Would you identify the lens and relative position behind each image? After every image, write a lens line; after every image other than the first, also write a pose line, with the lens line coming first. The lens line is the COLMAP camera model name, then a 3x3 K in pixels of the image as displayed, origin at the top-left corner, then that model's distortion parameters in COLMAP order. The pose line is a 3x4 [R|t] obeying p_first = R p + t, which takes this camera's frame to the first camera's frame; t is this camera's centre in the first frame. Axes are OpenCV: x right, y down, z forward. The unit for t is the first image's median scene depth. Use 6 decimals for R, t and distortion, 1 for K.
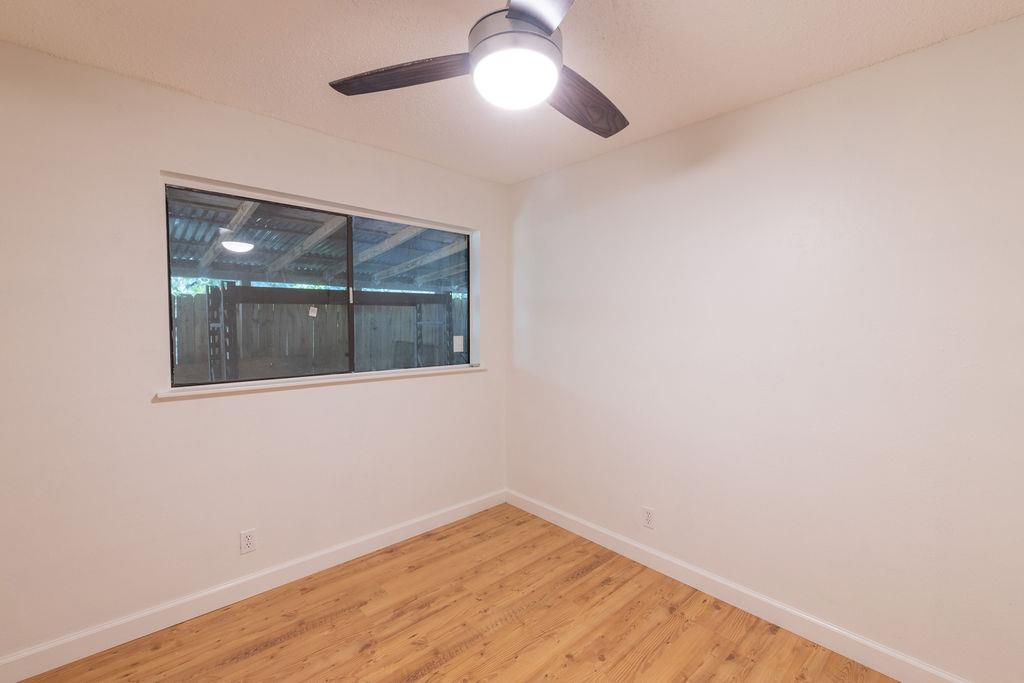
lens RADIAL K [[440.0, 0, 510.2], [0, 440.0, 337.3], [0, 0, 1]] dist [0.003279, -0.001551]
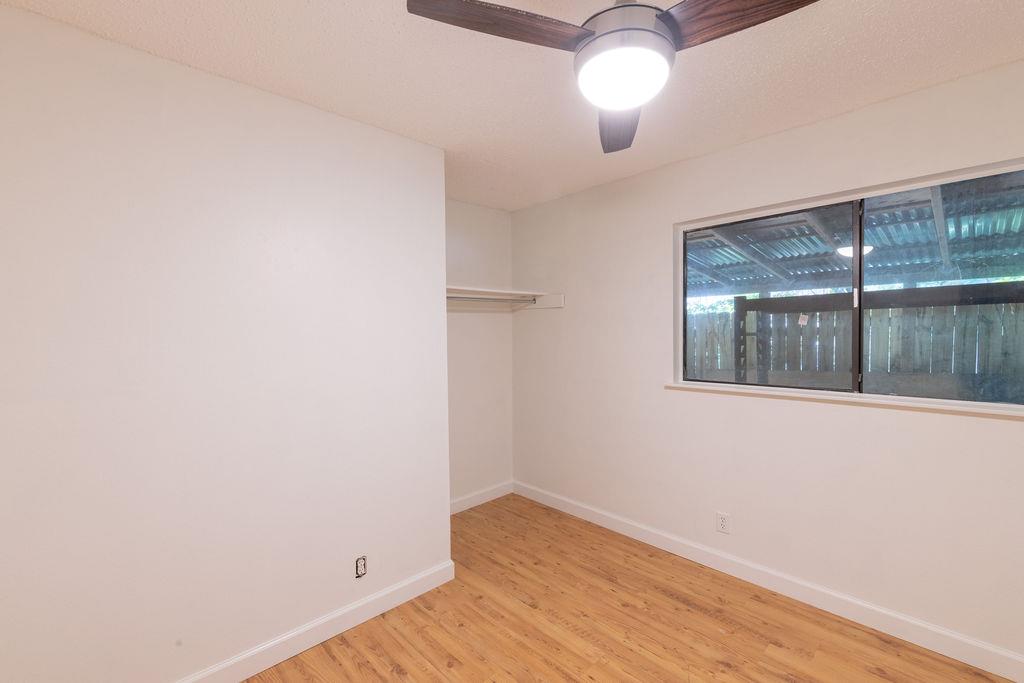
lens RADIAL K [[440.0, 0, 509.6], [0, 440.0, 341.3], [0, 0, 1]] dist [0.003279, -0.001551]
pose [[0.020150, 0.017572, -0.999643, 0.534526], [-0.025489, 0.999530, 0.017057, -0.014419], [0.999472, 0.025136, 0.020588, 0.412548]]
